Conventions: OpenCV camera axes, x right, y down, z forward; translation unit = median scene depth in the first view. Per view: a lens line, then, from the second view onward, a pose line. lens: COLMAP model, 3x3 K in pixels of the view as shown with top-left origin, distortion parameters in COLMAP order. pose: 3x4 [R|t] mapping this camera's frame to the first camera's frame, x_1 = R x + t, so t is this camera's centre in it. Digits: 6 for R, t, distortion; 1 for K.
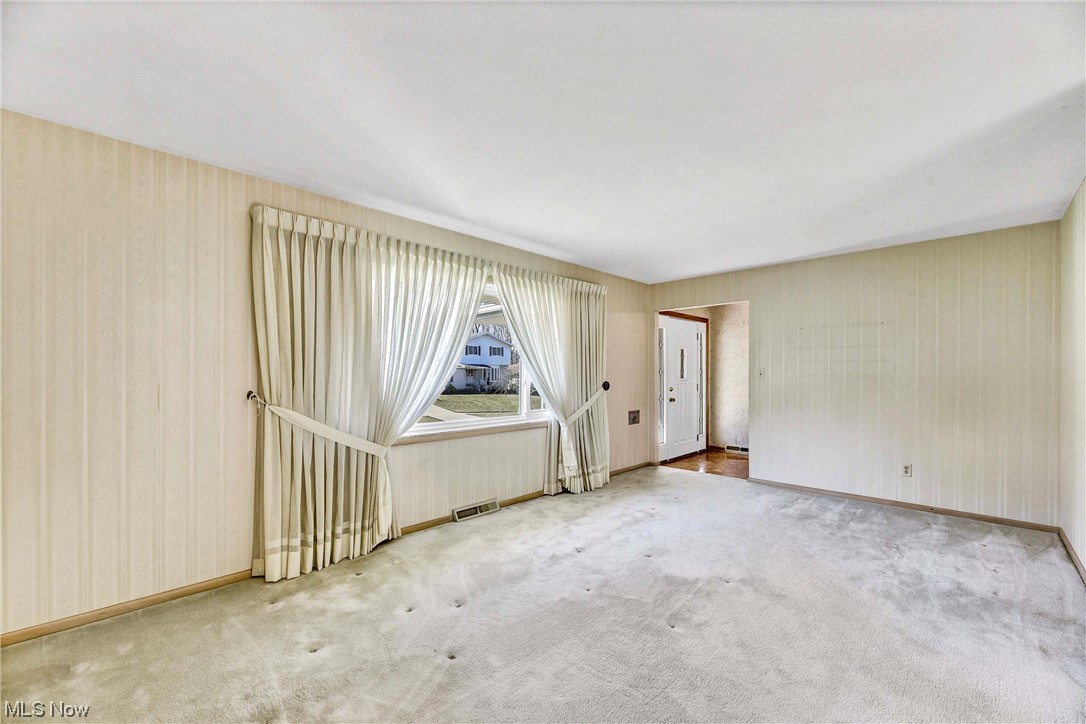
lens RADIAL K [[444.1, 0, 541.9], [0, 444.1, 368.5], [0, 0, 1]] dist [-0.011268, -0.000303]
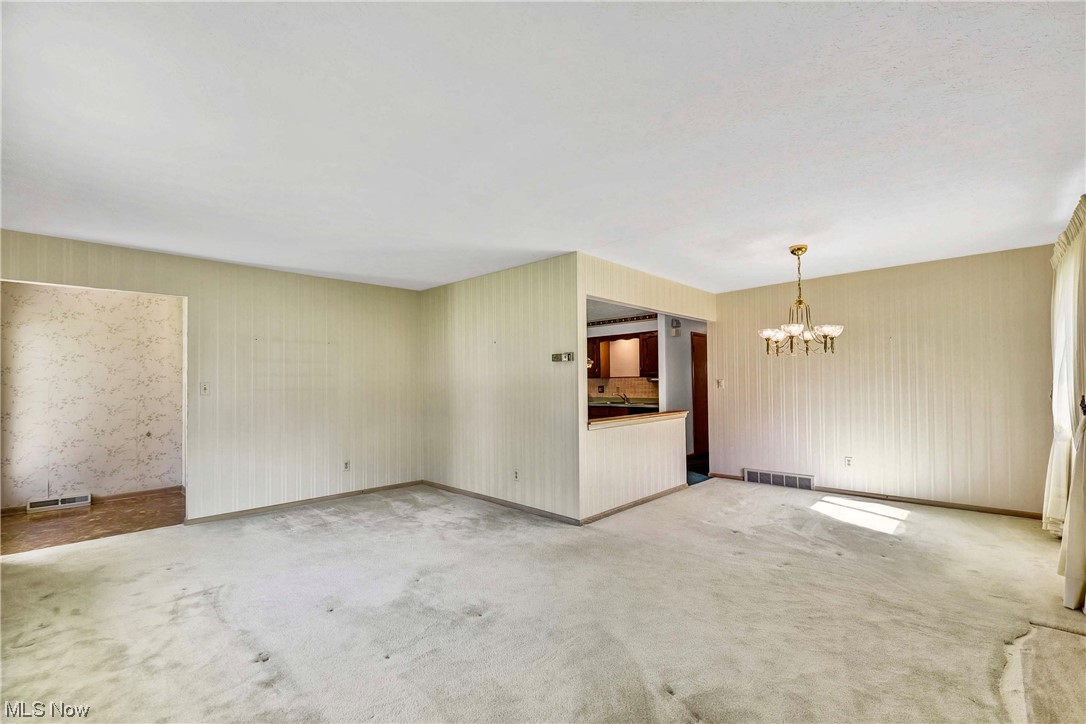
lens RADIAL K [[462.3, 0, 556.2], [0, 462.3, 376.8], [0, 0, 1]] dist [-0.003801, 0.000175]
pose [[-0.013285, 0.013569, 0.999820, -0.476766], [-0.000483, 0.999908, -0.013577, 0.001481], [-0.999912, -0.000663, -0.013277, 0.450884]]
